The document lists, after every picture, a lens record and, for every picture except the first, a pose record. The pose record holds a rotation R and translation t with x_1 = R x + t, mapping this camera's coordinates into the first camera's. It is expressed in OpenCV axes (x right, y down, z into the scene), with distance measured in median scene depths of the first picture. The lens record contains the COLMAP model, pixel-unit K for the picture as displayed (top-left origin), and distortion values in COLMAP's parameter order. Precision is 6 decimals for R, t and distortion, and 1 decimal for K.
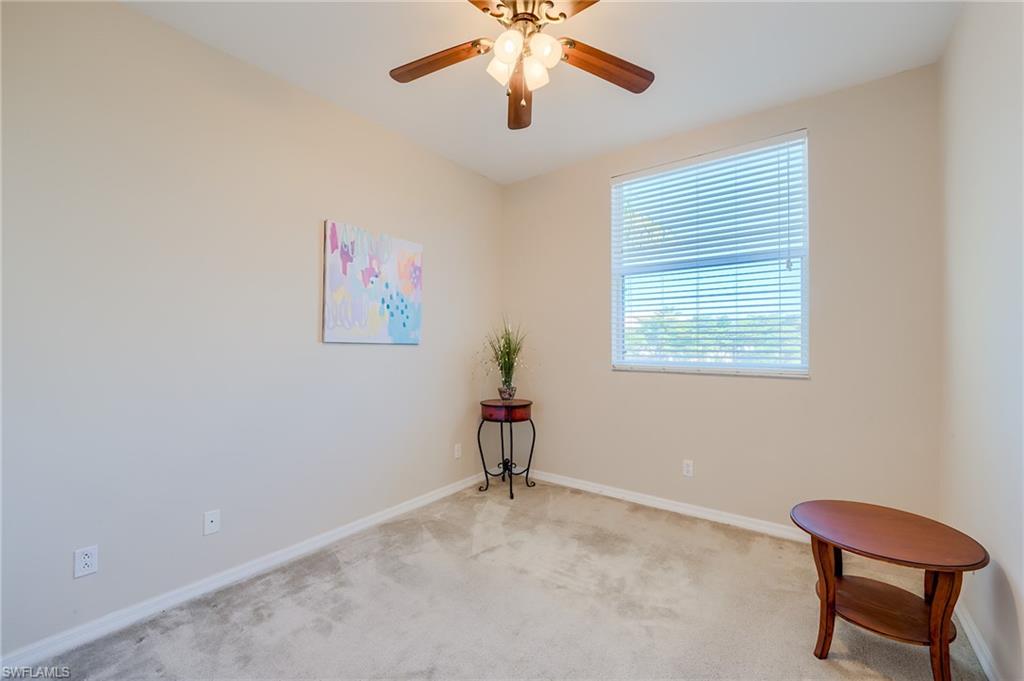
lens RADIAL K [[389.3, 0, 519.2], [0, 389.3, 337.5], [0, 0, 1]] dist [-0.015136, -0.000173]
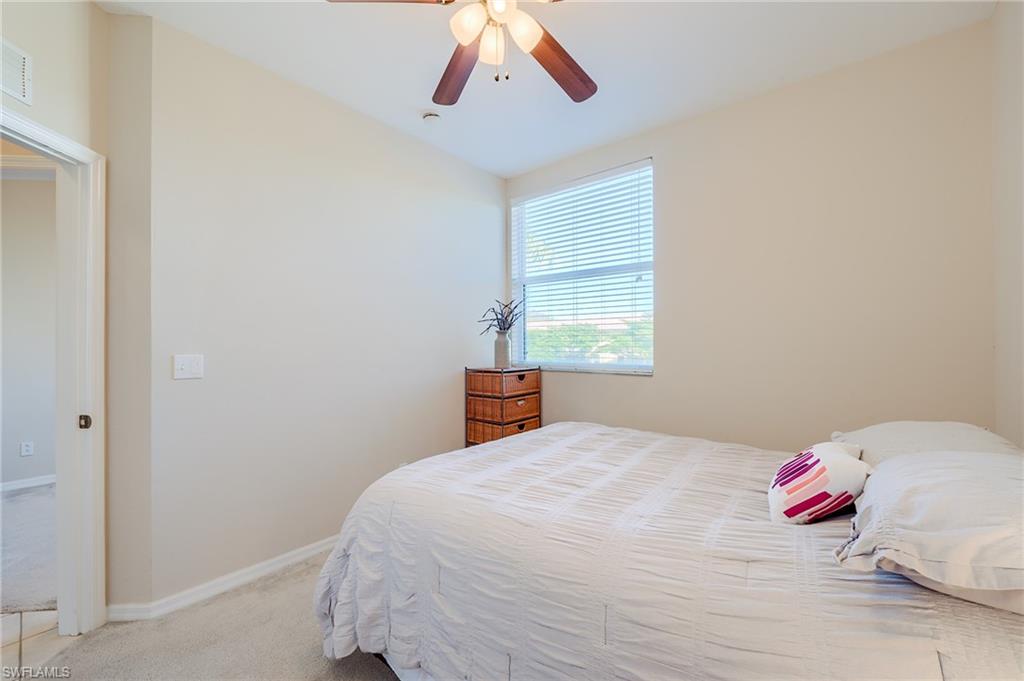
lens RADIAL K [[409.8, 0, 509.0], [0, 409.8, 344.8], [0, 0, 1]] dist [-0.009184, -0.002128]
pose [[0.997945, -0.001945, -0.064043, 0.321961], [0.002866, 0.999894, 0.014298, -0.003106], [0.064008, -0.014452, 0.997845, -0.202226]]
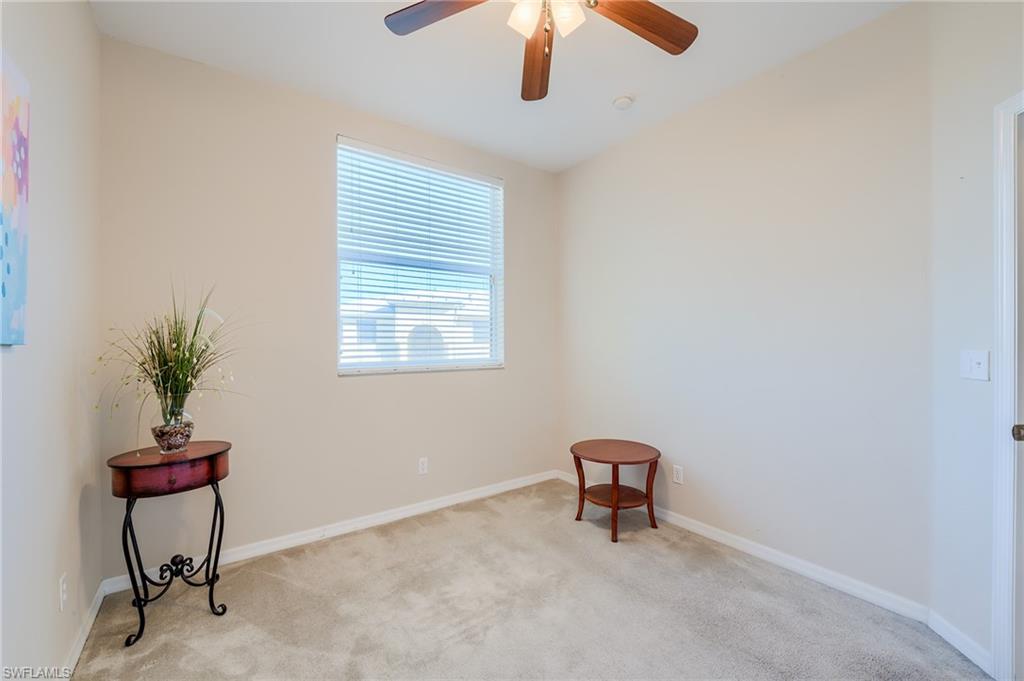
lens RADIAL K [[409.8, 0, 513.5], [0, 409.8, 335.8], [0, 0, 1]] dist [-0.009184, -0.002128]
pose [[0.307680, 0.013462, 0.951395, -0.465957], [-0.010907, 0.999884, -0.010621, 0.007358], [-0.951427, -0.007109, 0.307791, 0.417819]]
